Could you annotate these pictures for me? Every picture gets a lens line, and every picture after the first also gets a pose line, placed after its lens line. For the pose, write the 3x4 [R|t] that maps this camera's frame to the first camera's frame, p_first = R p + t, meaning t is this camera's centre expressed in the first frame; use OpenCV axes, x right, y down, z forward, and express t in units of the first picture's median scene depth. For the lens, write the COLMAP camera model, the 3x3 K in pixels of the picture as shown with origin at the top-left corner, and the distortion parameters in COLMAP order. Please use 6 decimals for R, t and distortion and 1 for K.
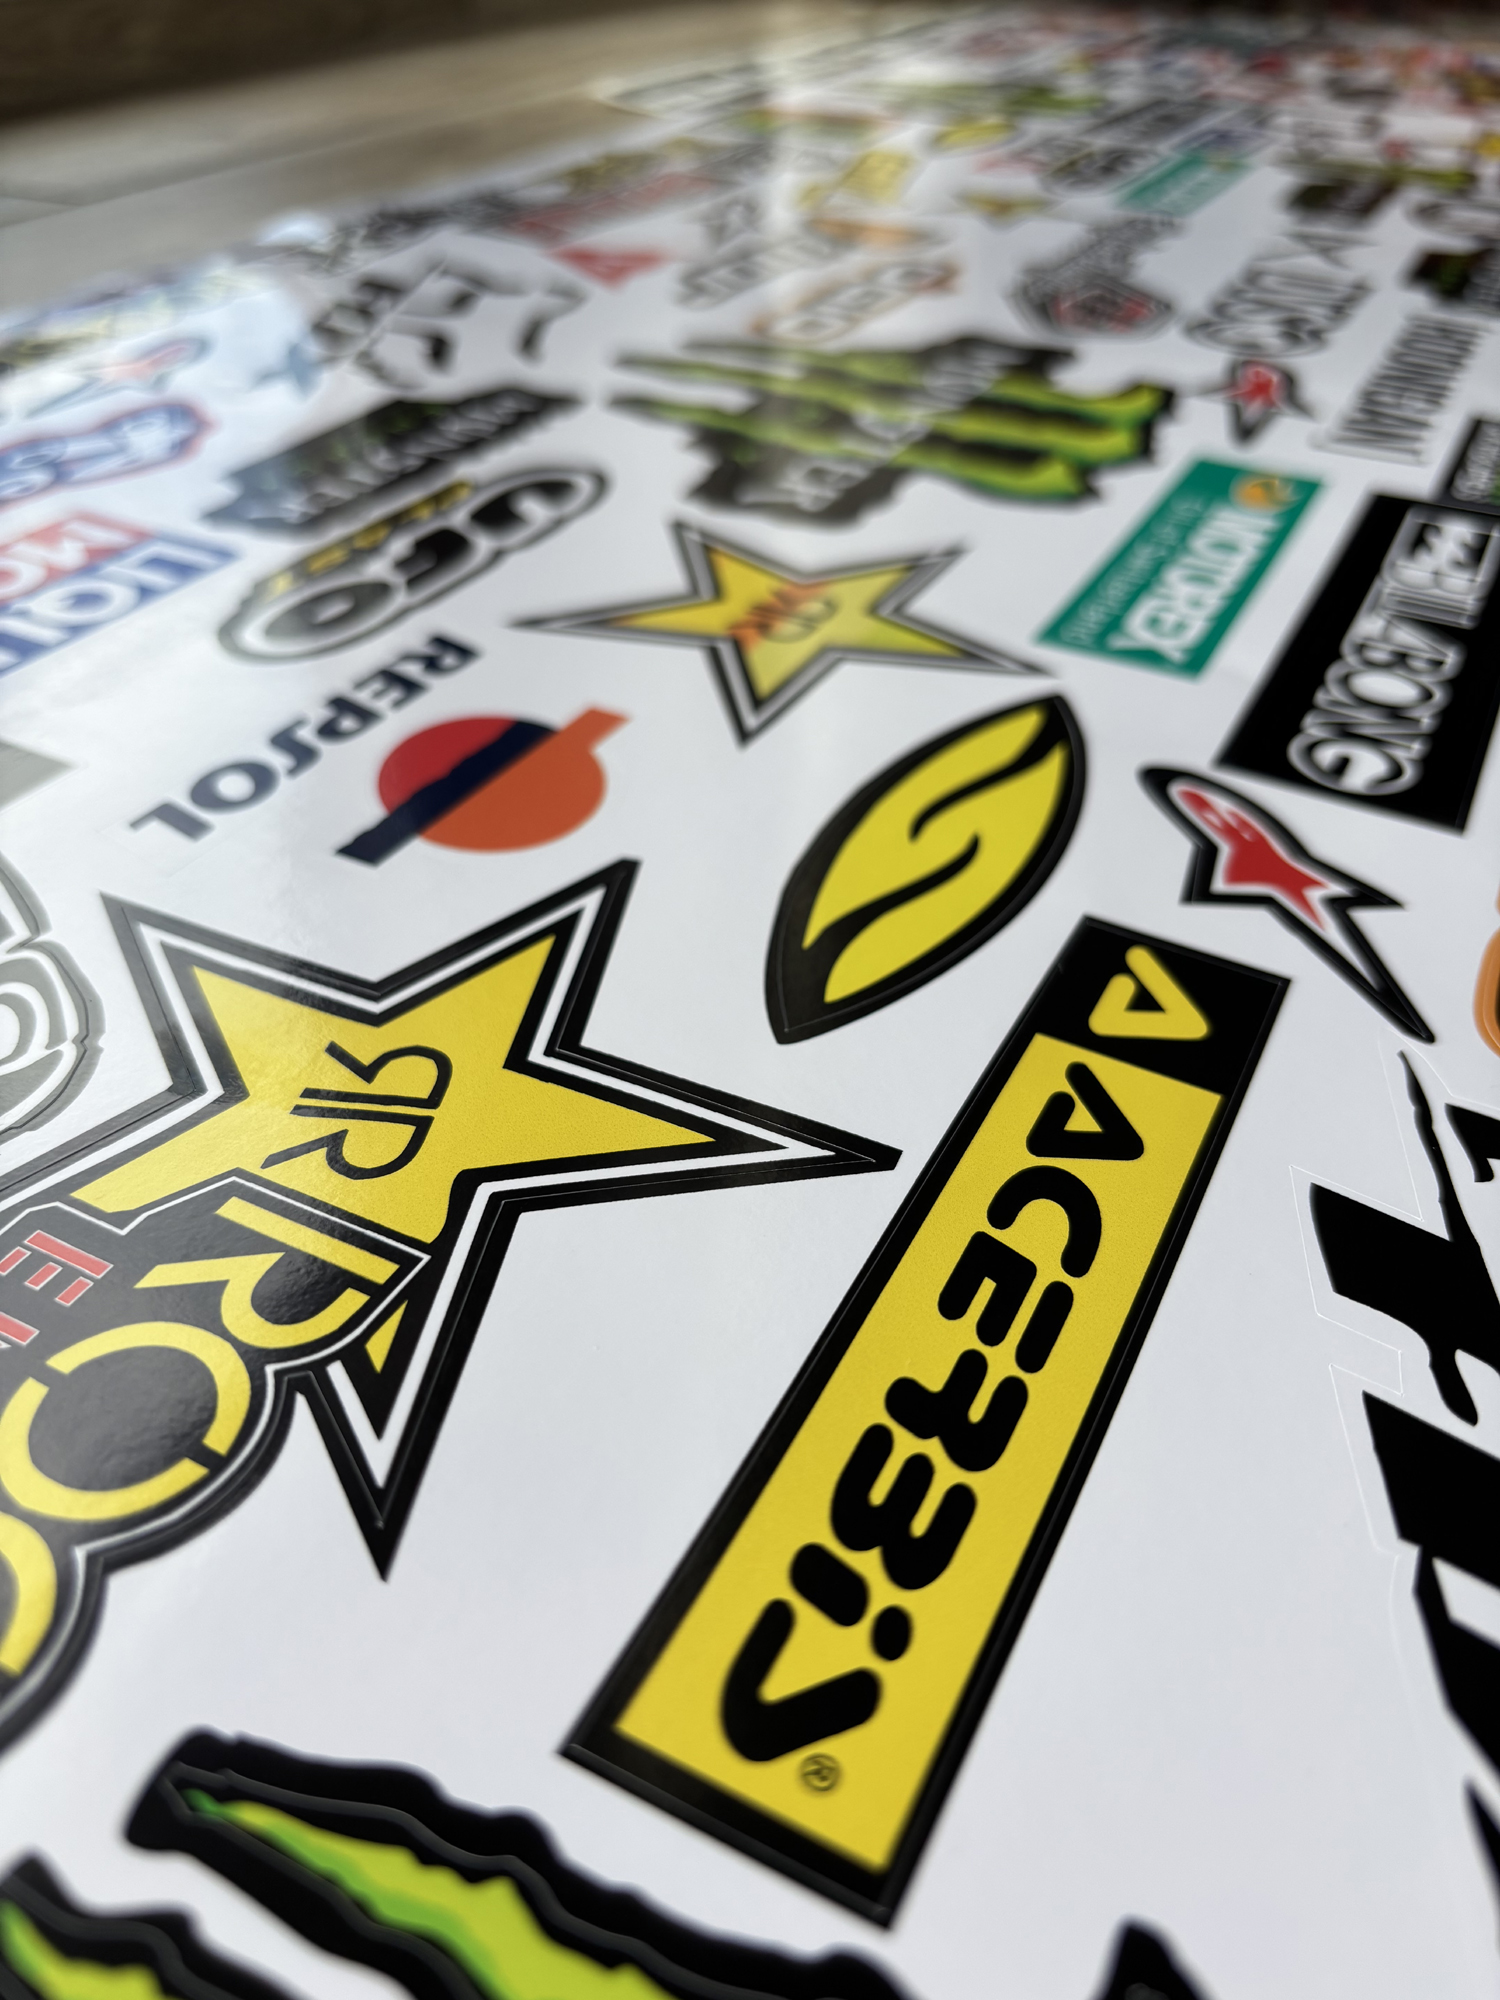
lens RADIAL K [[1600.9, 0, 750.0], [0, 1600.9, 1000.0], [0, 0, 1]] dist [-0.037748, 0.005671]
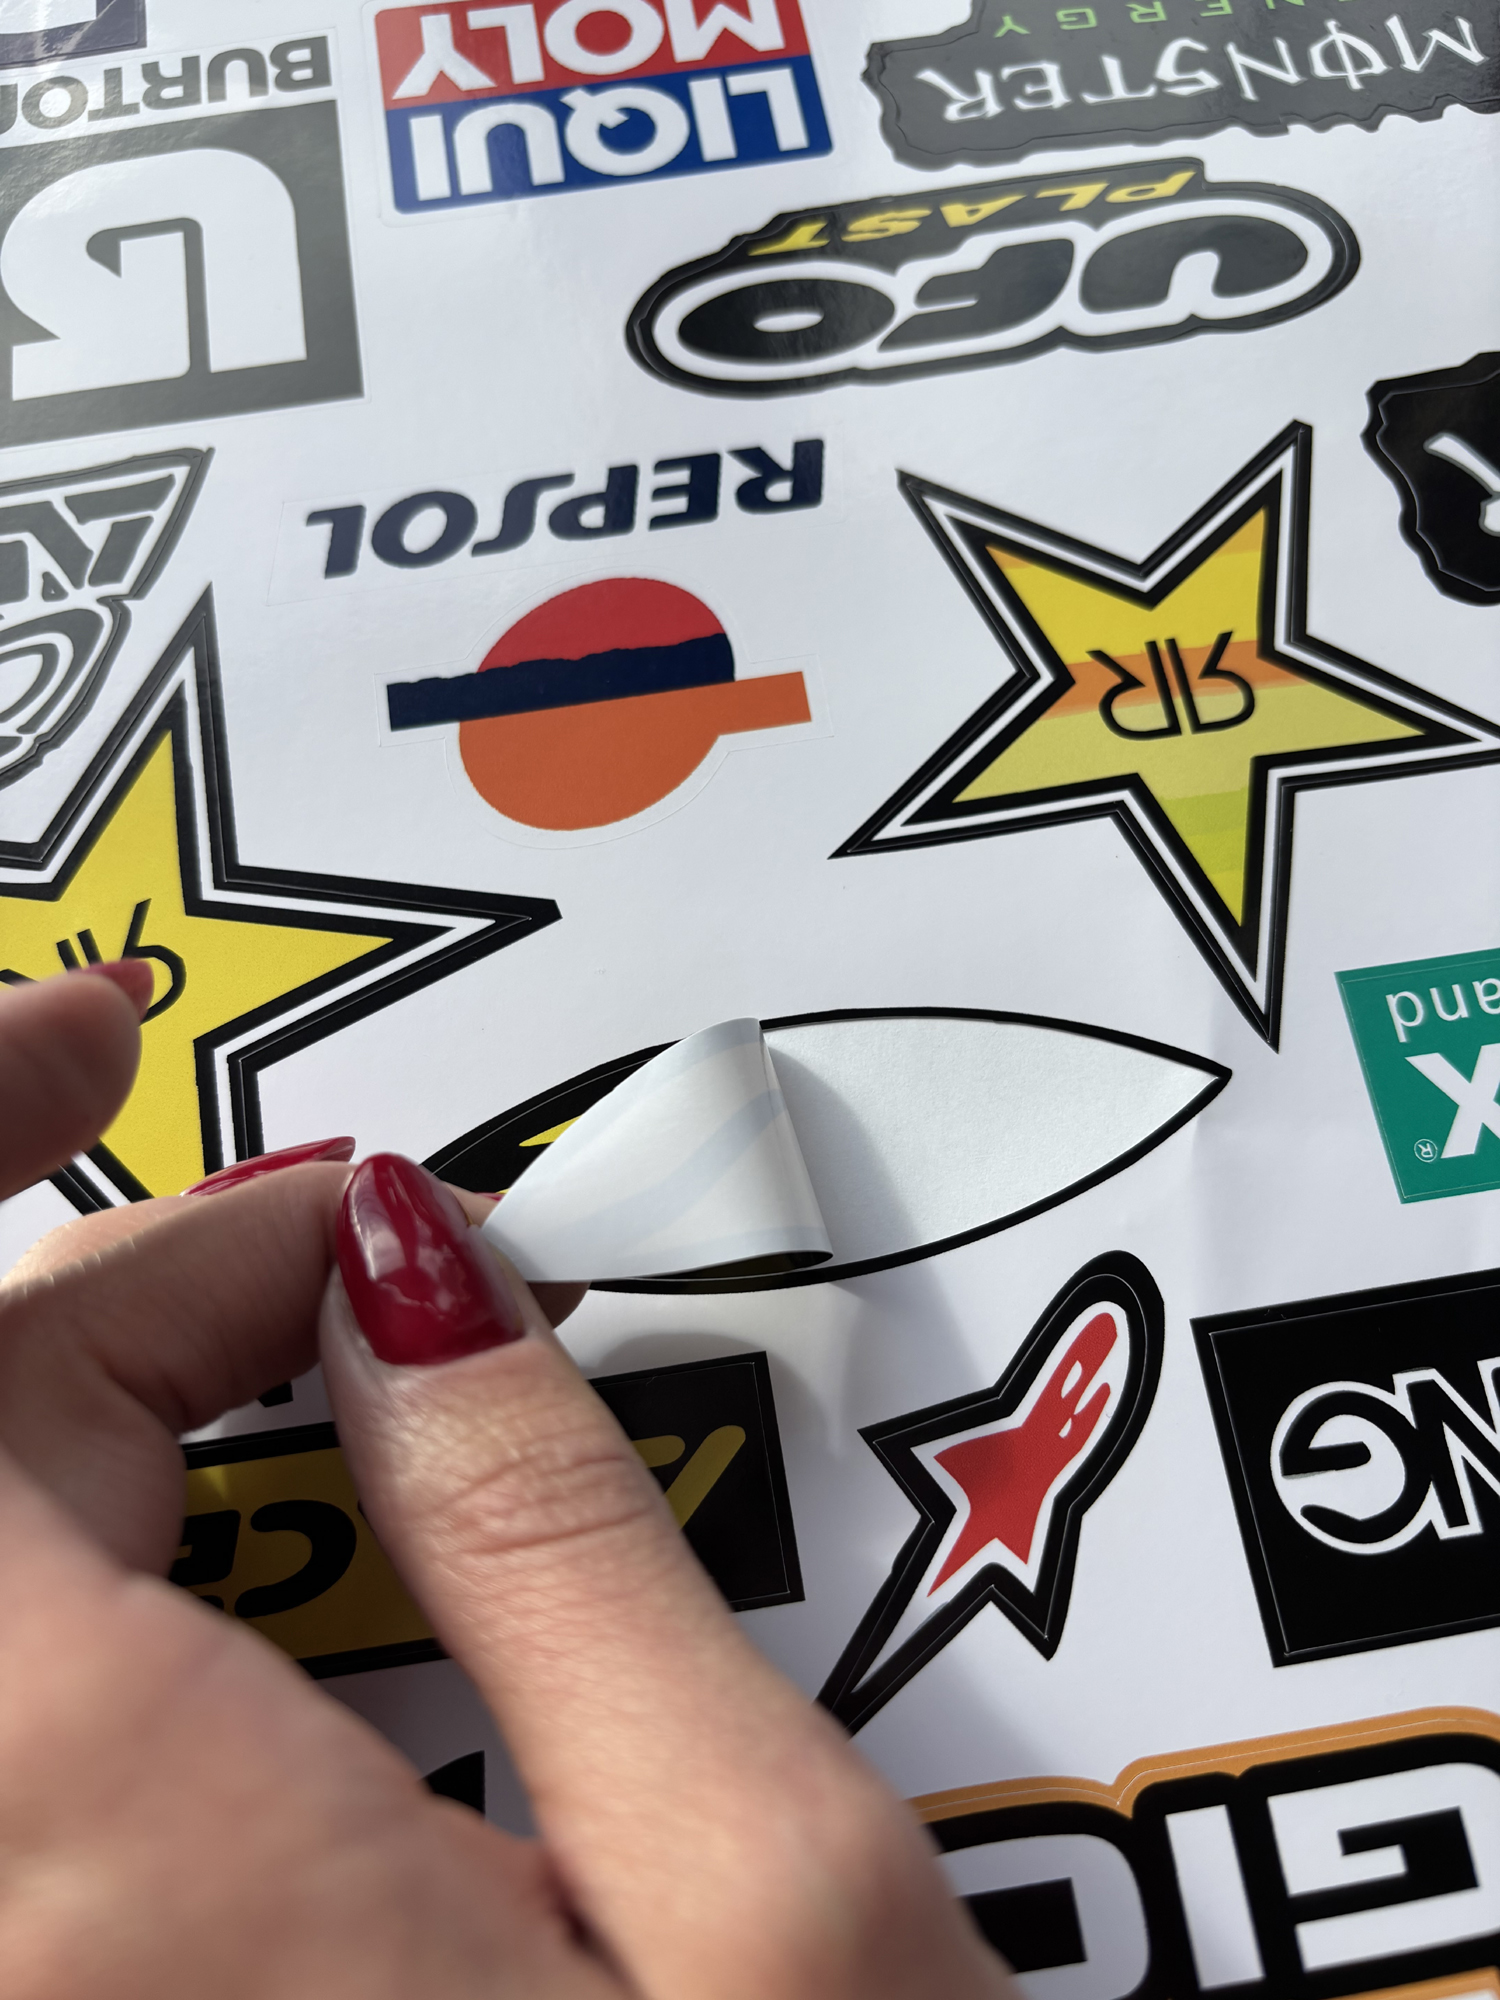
lens RADIAL K [[1600.9, 0, 750.0], [0, 1600.9, 1000.0], [0, 0, 1]] dist [-0.037748, 0.005671]
pose [[0.590786, 0.749367, -0.299032, 0.312826], [-0.465471, 0.619290, 0.632311, -0.701632], [0.659021, -0.234370, 0.714677, 0.401396]]
